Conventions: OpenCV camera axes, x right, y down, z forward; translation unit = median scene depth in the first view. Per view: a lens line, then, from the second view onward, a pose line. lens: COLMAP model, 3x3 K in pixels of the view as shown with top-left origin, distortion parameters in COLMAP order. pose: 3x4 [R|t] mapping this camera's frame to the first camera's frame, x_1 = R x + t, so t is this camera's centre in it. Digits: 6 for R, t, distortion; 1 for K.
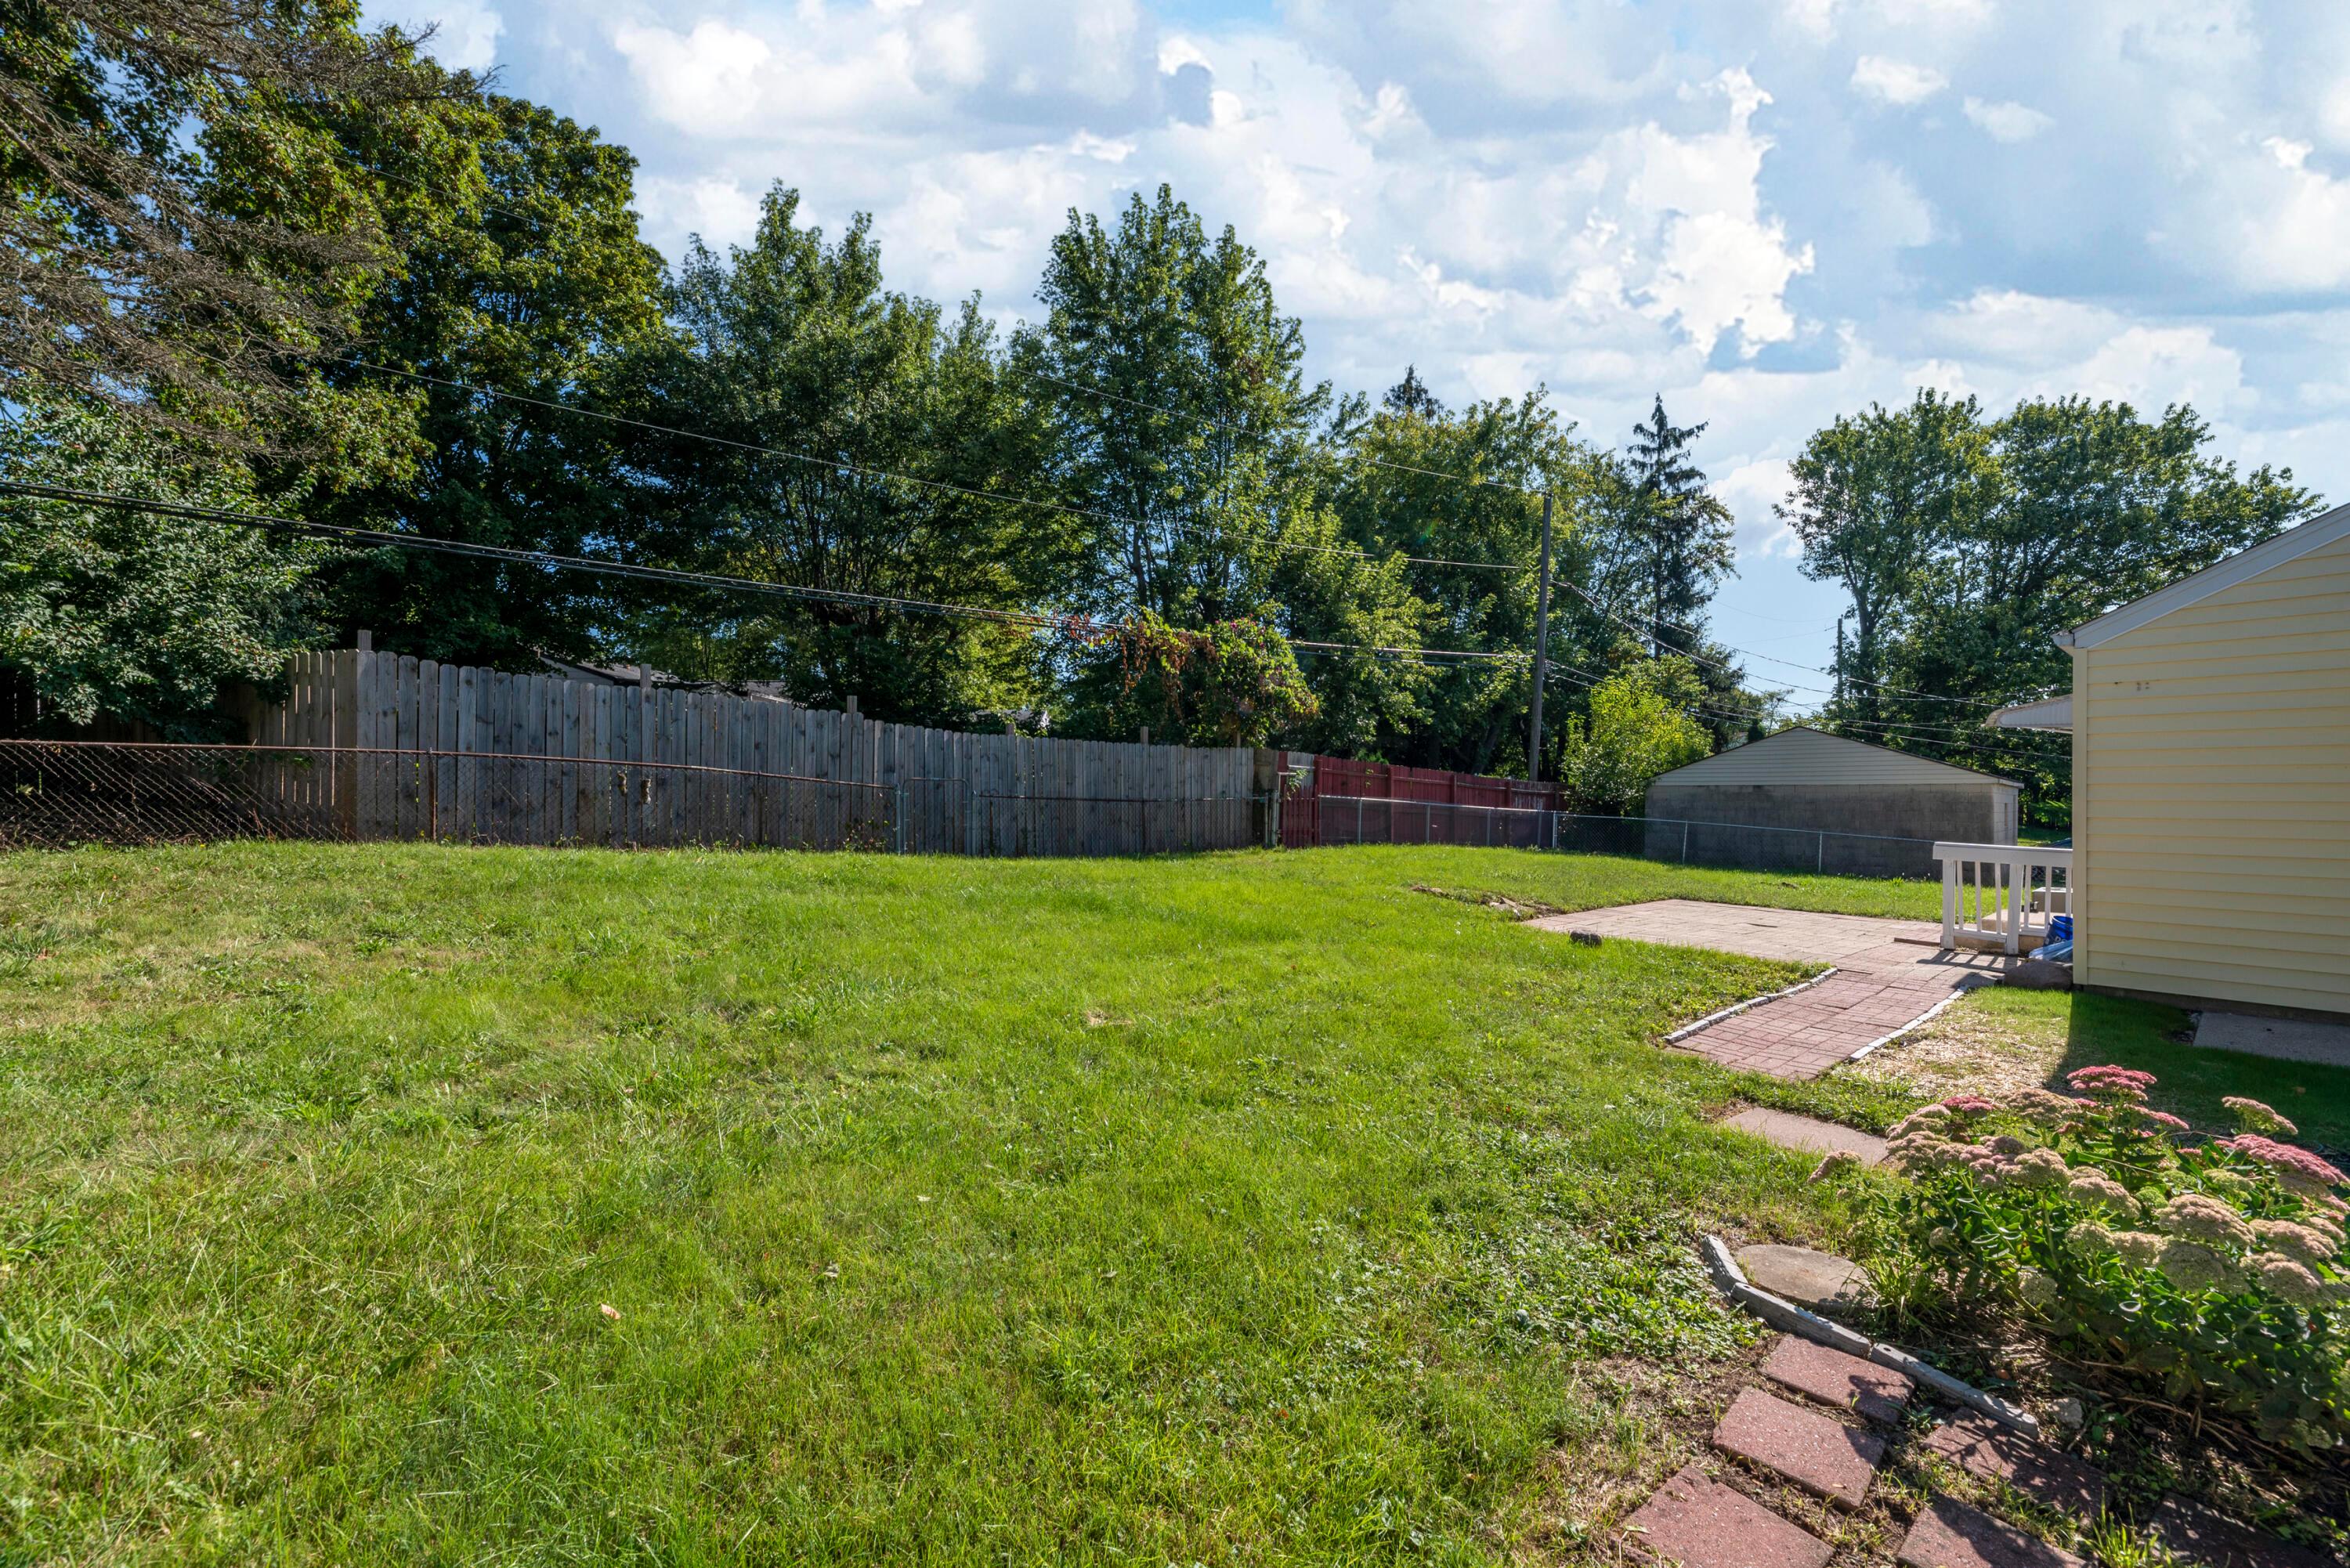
lens RADIAL K [[959.0, 0, 1169.4], [0, 959.0, 788.9], [0, 0, 1]] dist [-0.008202, 0.000503]
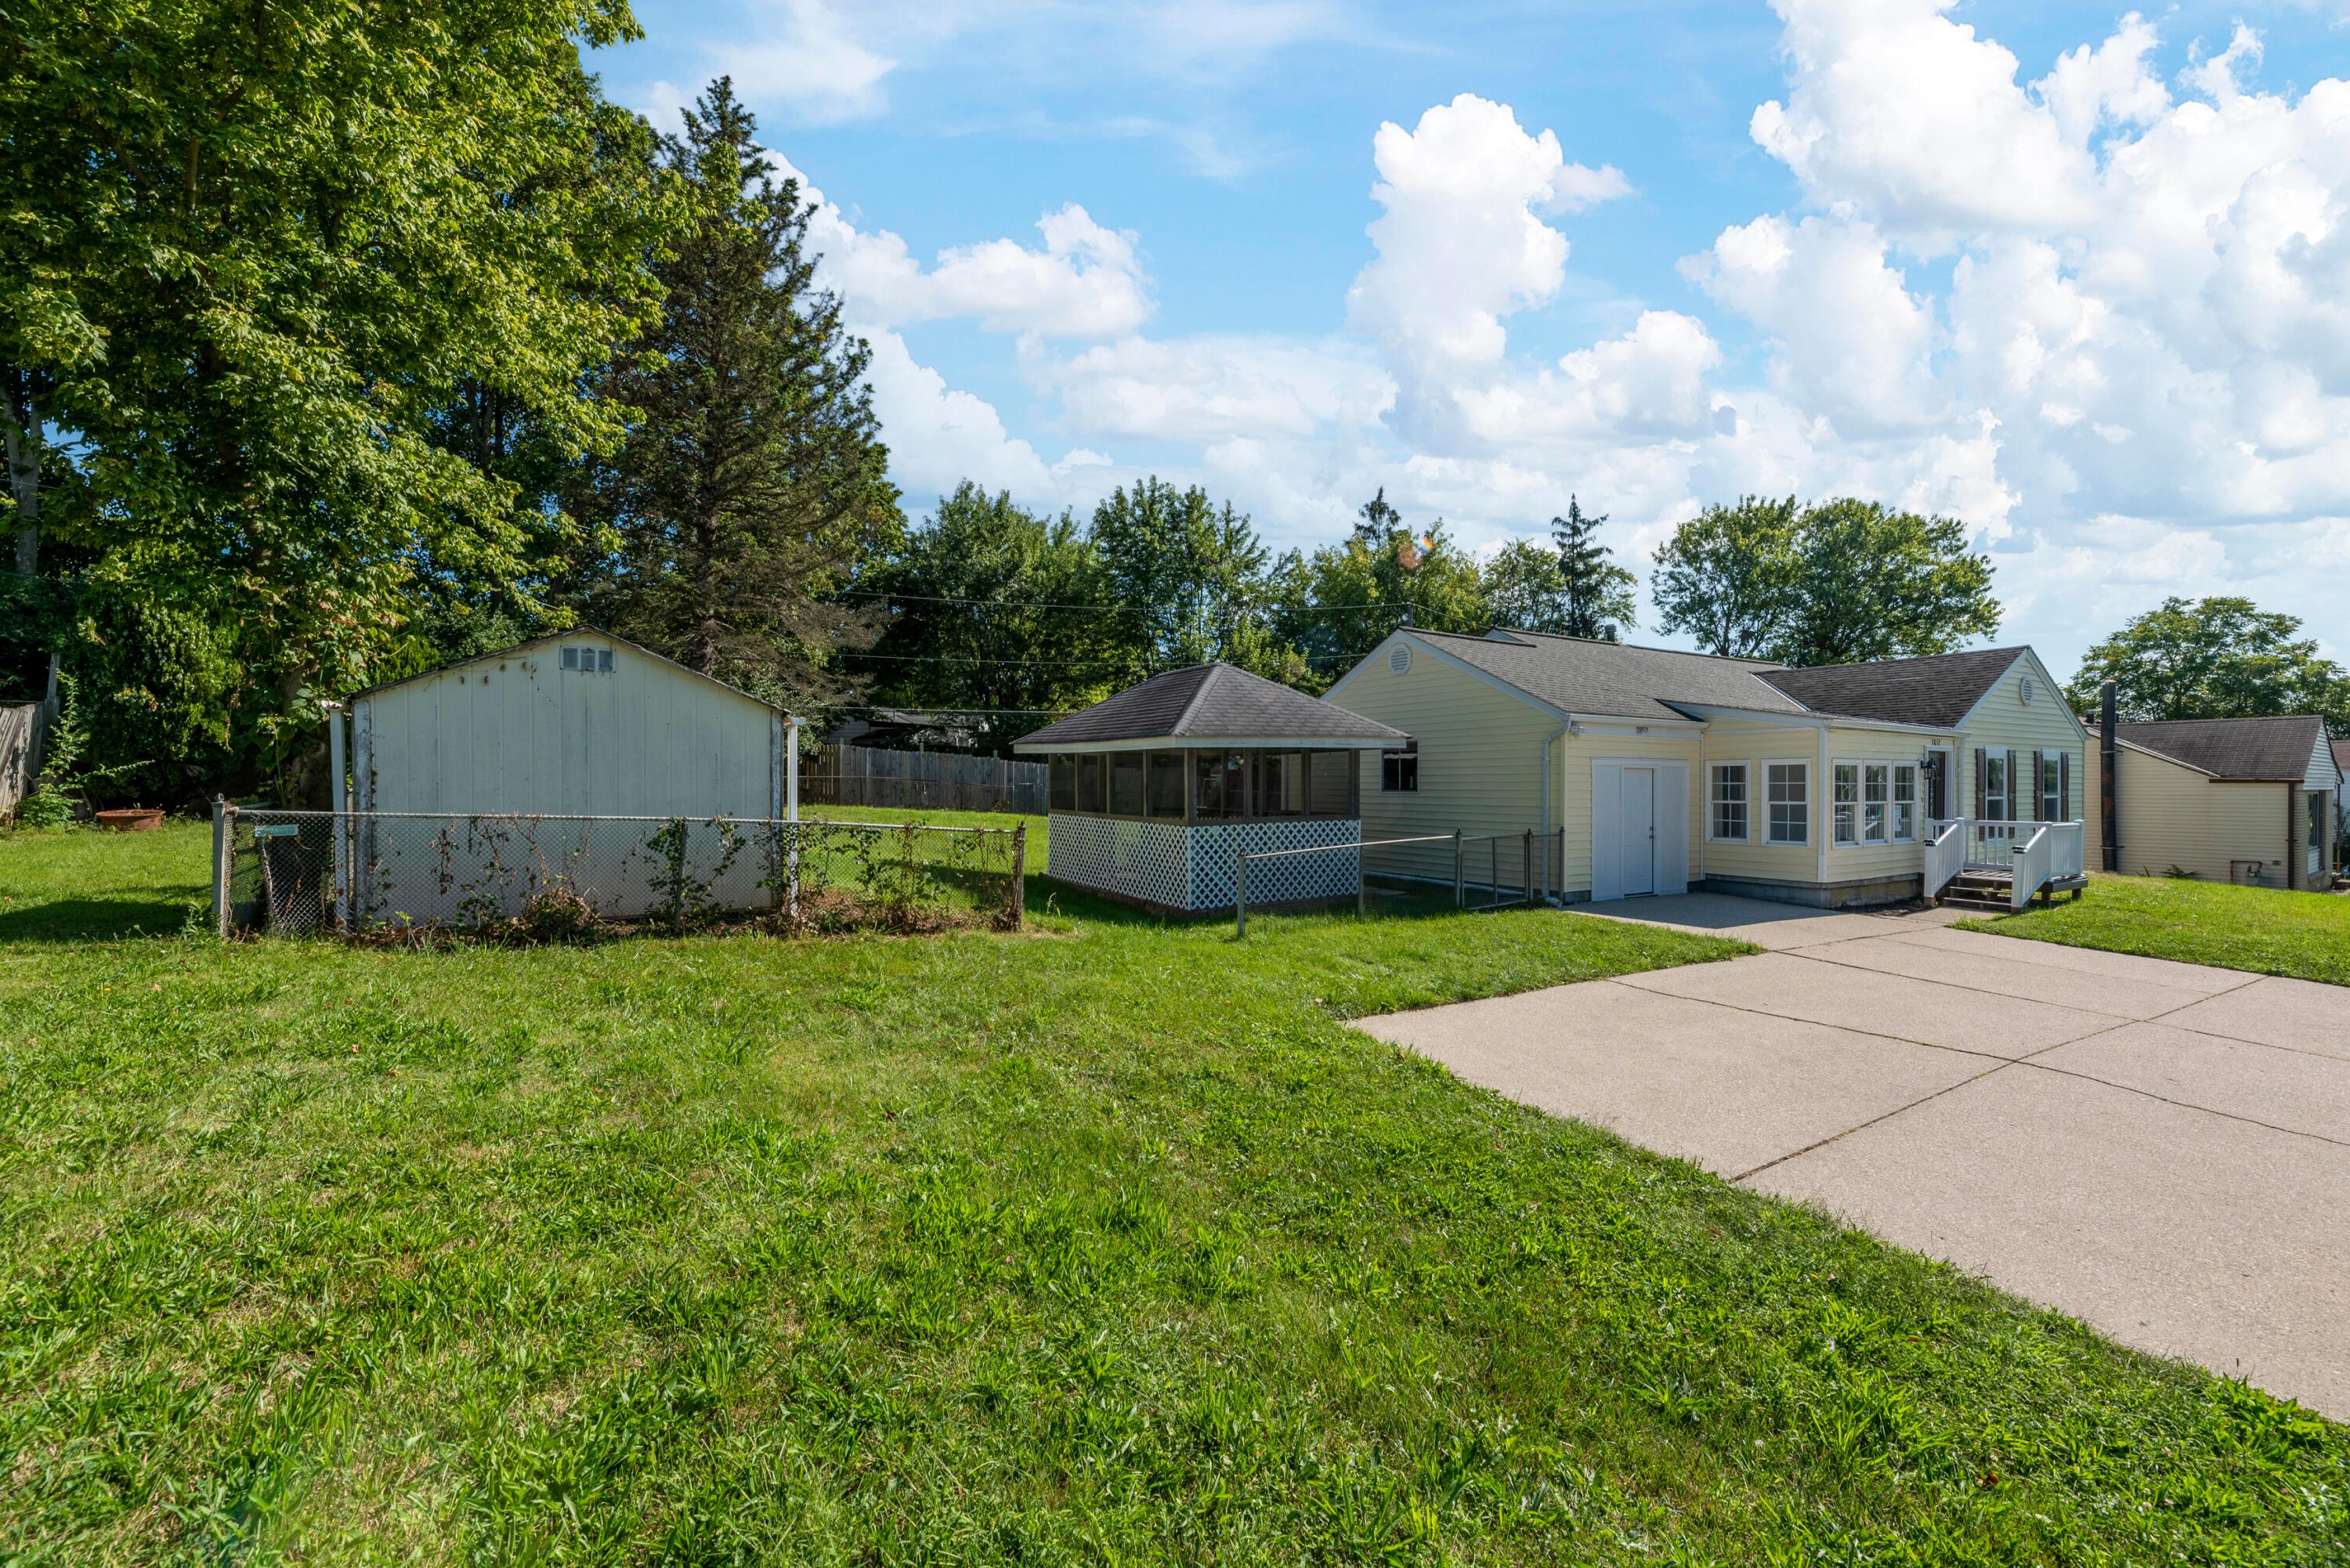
lens RADIAL K [[959.0, 0, 1179.5], [0, 959.0, 773.1], [0, 0, 1]] dist [-0.008202, 0.000503]
pose [[0.989038, -0.000844, -0.147660, 0.253221], [-0.000062, 0.999981, -0.006132, -0.010535], [0.147662, 0.006074, 0.989019, -0.696452]]
